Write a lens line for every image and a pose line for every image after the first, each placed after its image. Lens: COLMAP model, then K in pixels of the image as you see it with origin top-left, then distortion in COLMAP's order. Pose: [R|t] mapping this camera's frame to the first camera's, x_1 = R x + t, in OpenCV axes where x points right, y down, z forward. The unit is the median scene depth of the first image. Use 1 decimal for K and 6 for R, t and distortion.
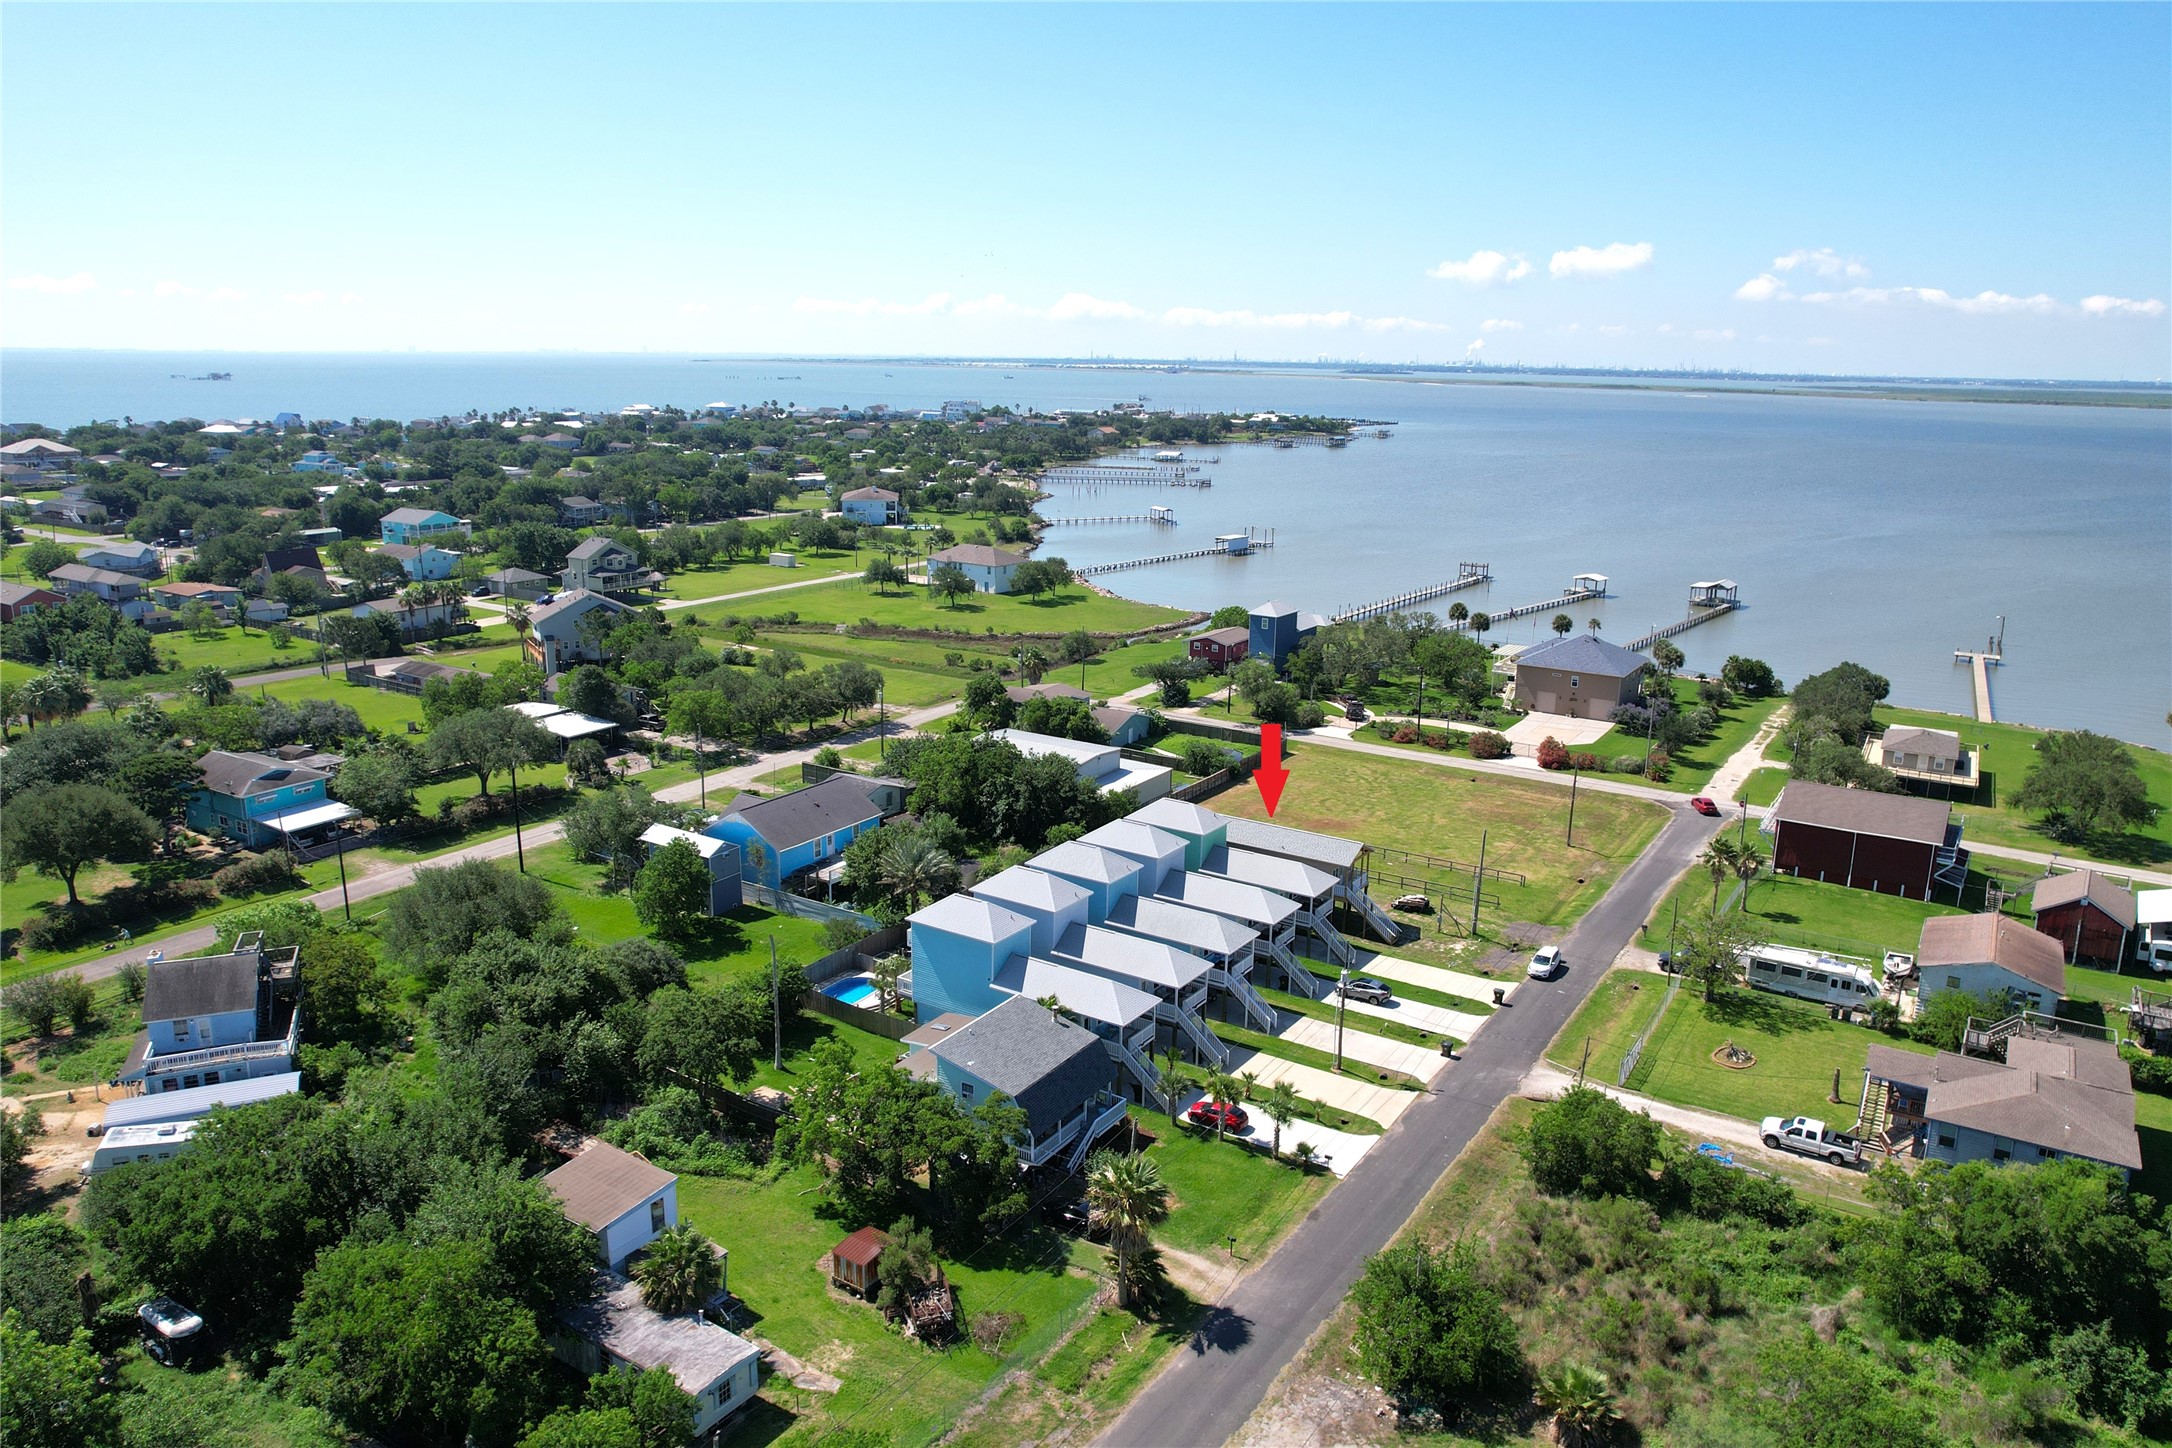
lens RADIAL K [[1443.7, 0, 1154.6], [0, 1443.7, 729.5], [0, 0, 1]] dist [-0.038064, 0.000074]
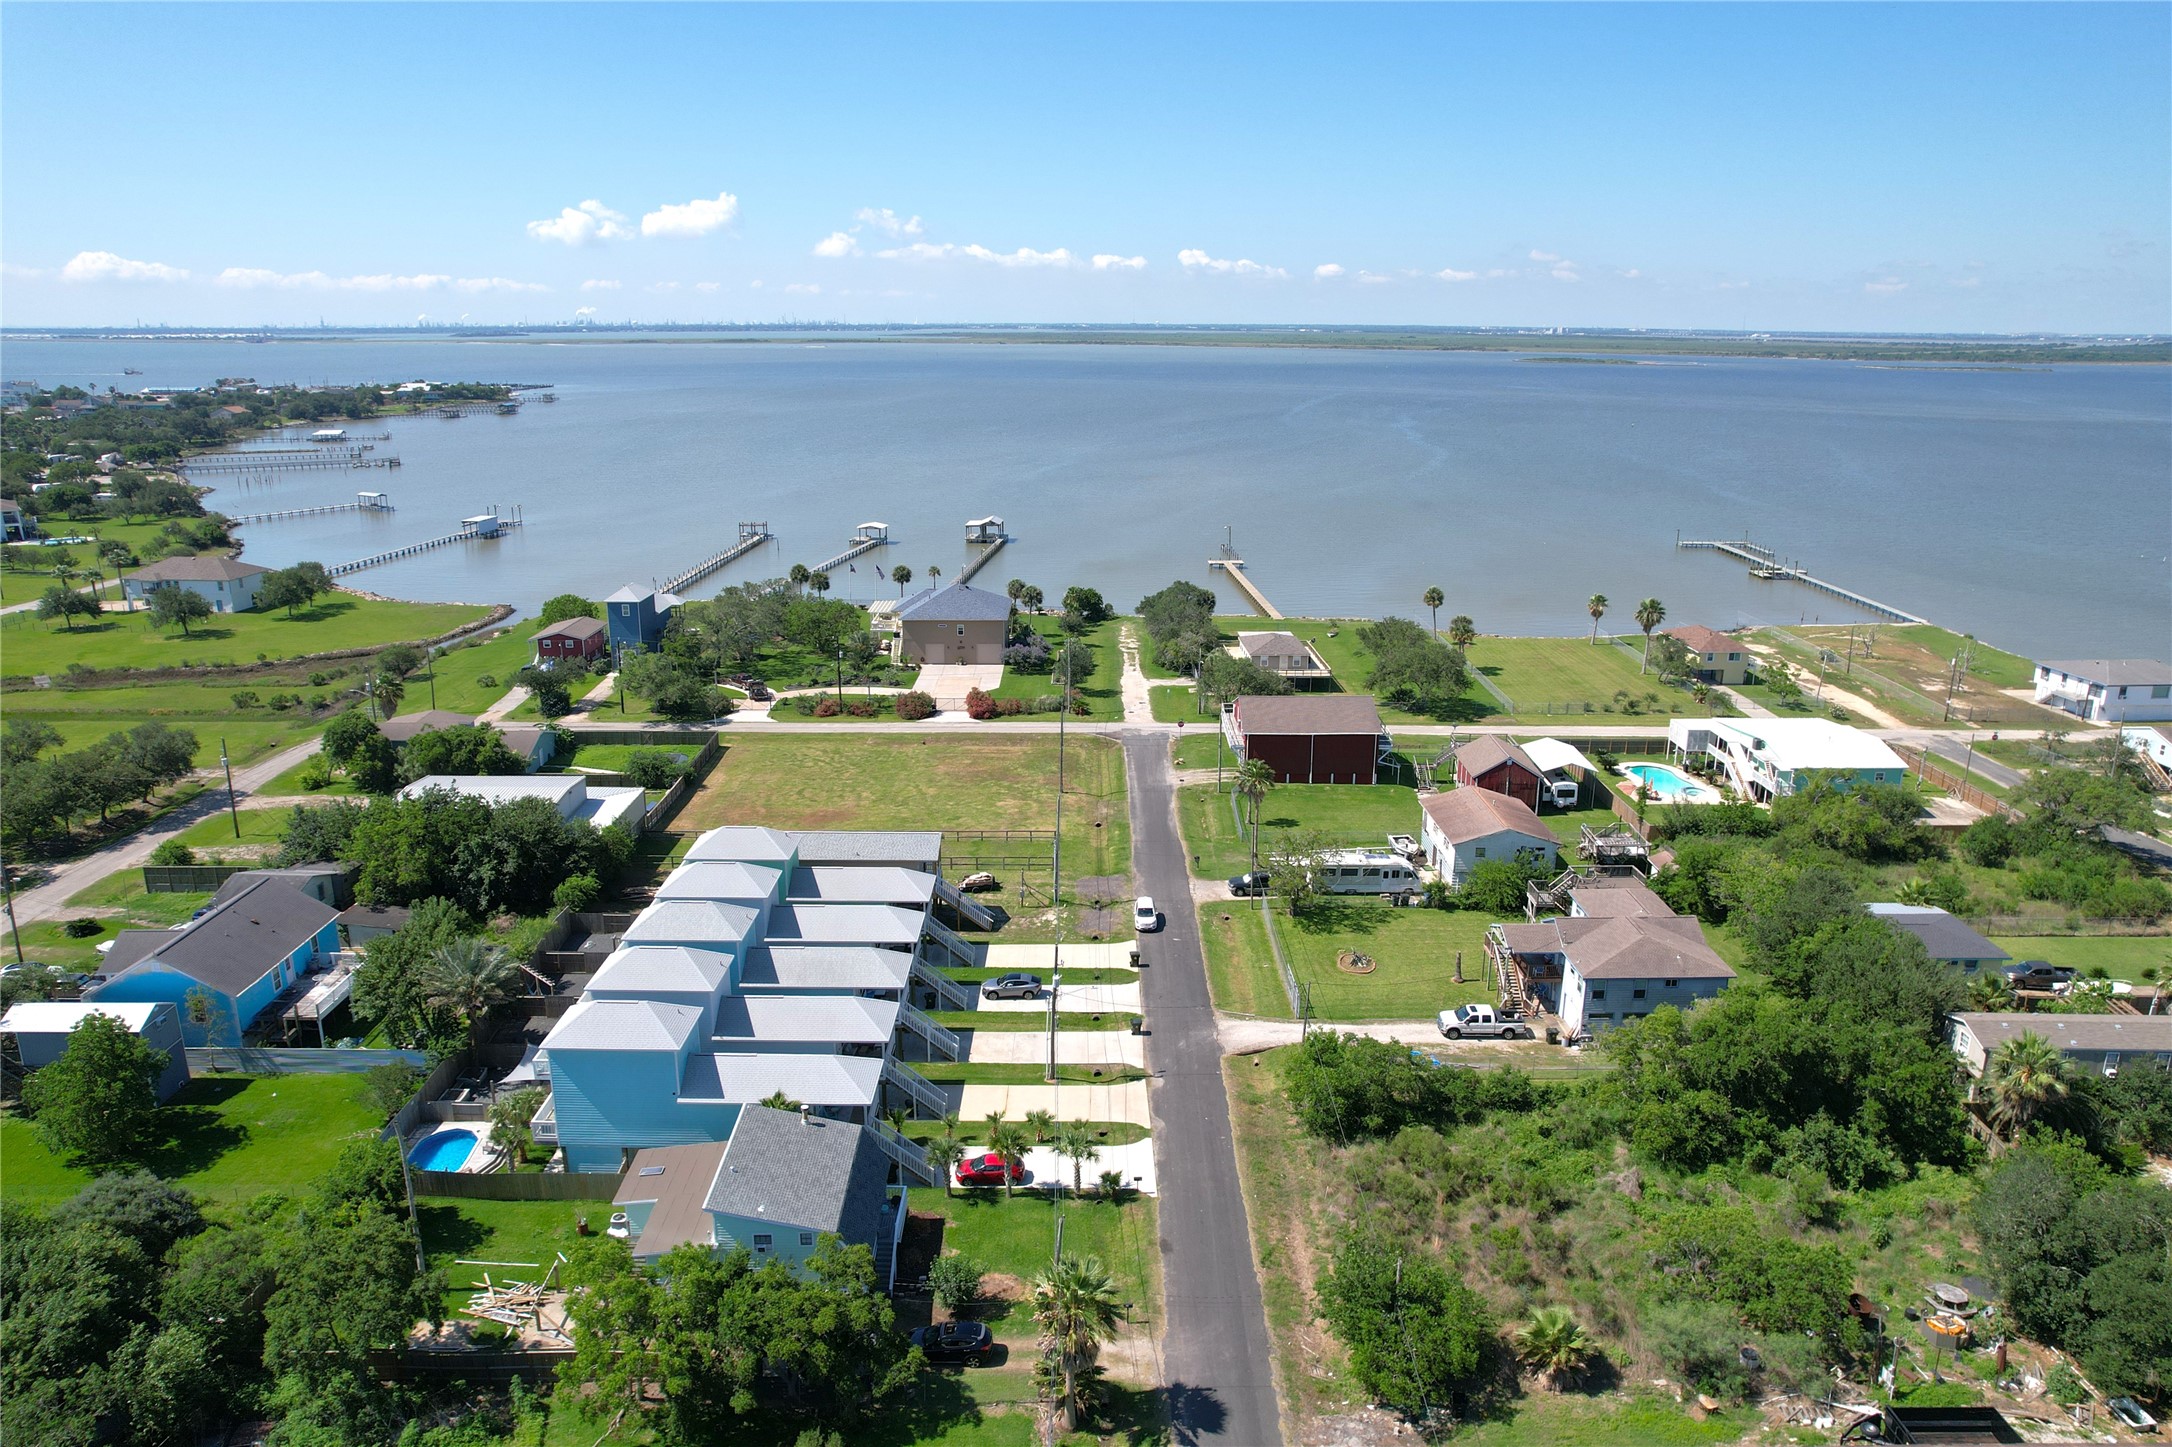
lens RADIAL K [[1388.5, 0, 1082.1], [0, 1388.5, 713.0], [0, 0, 1]] dist [-0.058510, 0.042379]
pose [[0.855839, -0.155801, 0.493220, -0.171902], [0.141848, 0.987695, 0.065862, -0.036729], [-0.497412, 0.013595, 0.867408, 0.133891]]
